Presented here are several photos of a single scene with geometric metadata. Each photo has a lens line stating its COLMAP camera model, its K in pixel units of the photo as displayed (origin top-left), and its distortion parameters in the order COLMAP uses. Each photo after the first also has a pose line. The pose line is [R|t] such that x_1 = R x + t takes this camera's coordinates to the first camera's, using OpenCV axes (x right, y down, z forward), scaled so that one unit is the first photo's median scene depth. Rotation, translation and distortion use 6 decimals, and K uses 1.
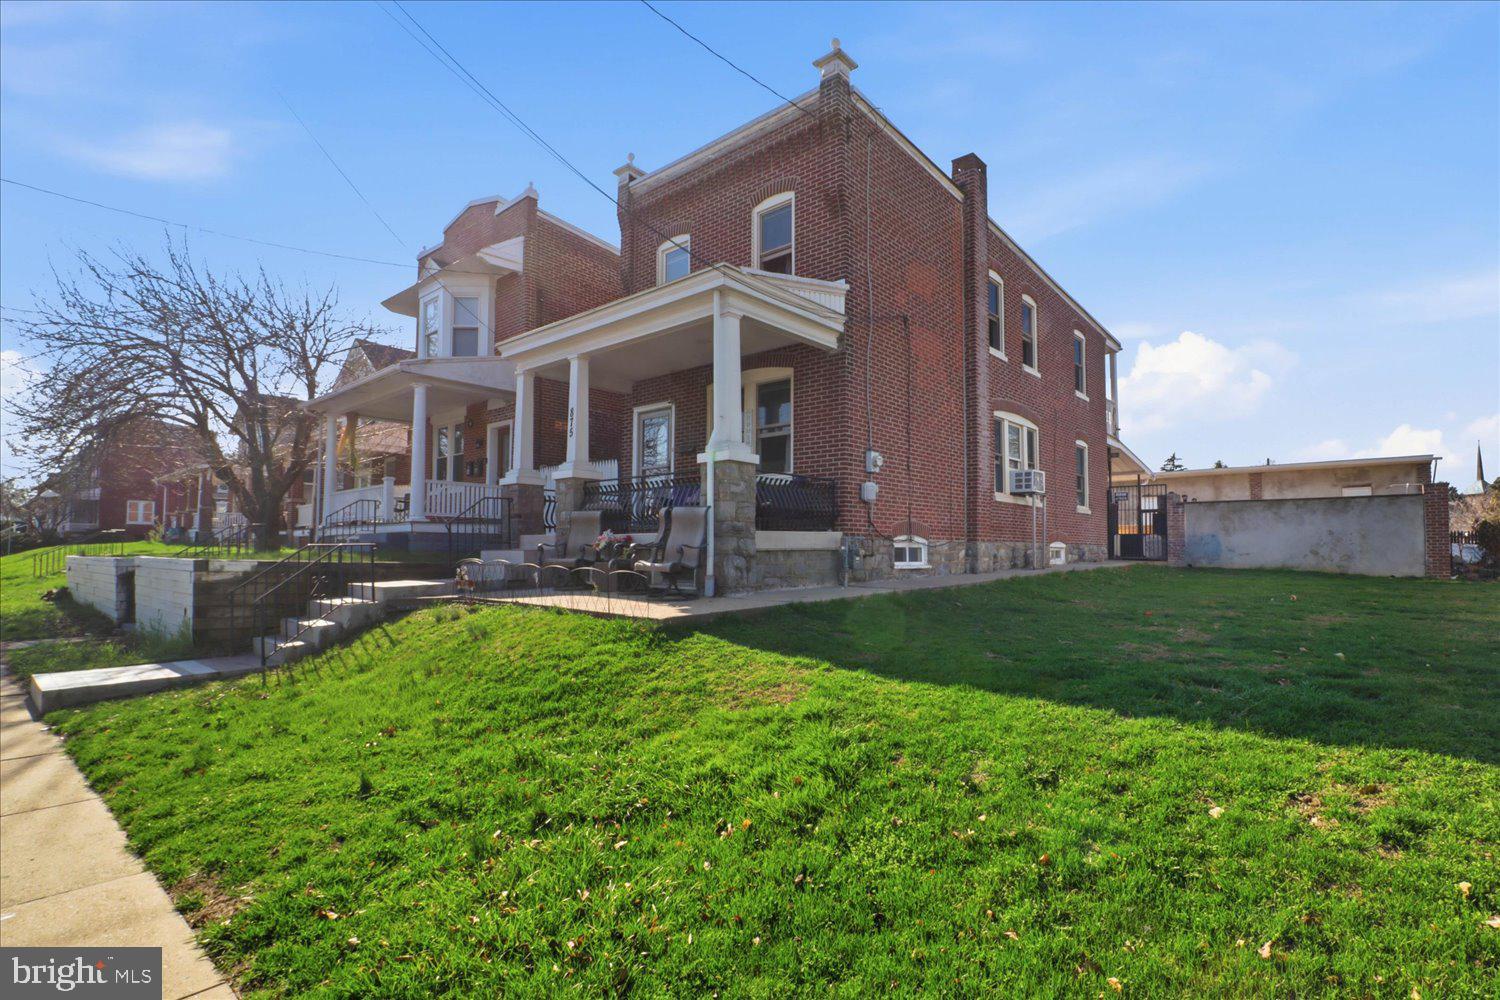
lens RADIAL K [[700.6, 0, 806.2], [0, 700.6, 522.2], [0, 0, 1]] dist [-0.014491, -0.002457]
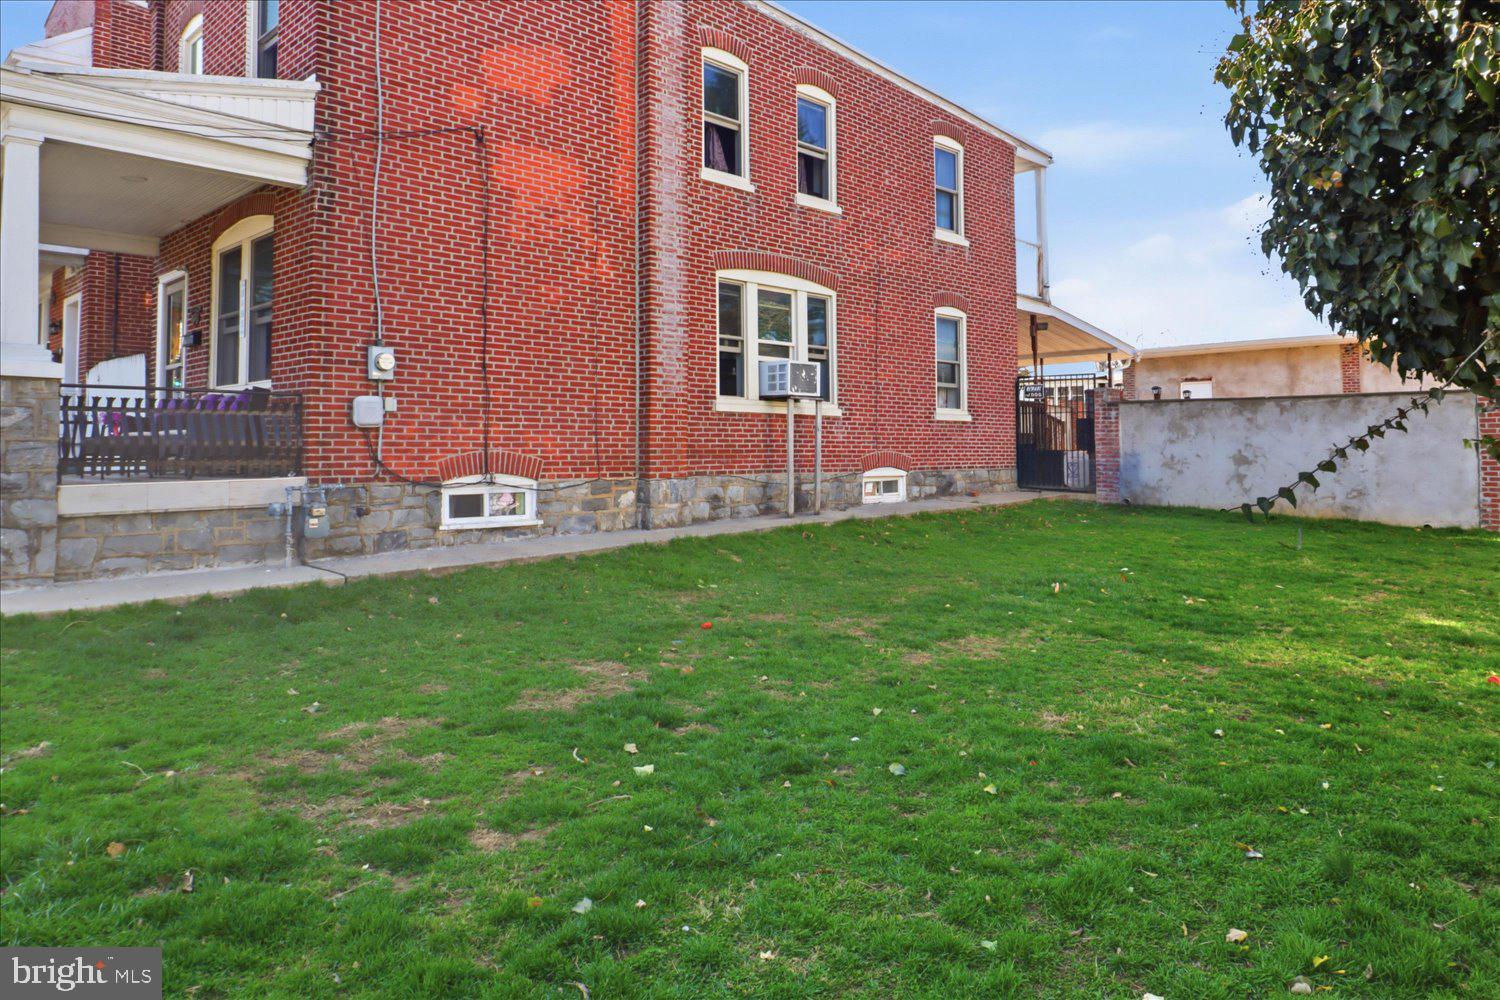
lens RADIAL K [[967.5, 0, 756.9], [0, 967.5, 410.9], [0, 0, 1]] dist [0.003037, -0.000349]
pose [[0.995958, -0.007754, -0.089489, 0.373373], [0.007928, 0.999967, 0.001580, -0.030769], [0.089474, -0.002283, 0.995987, 0.119026]]
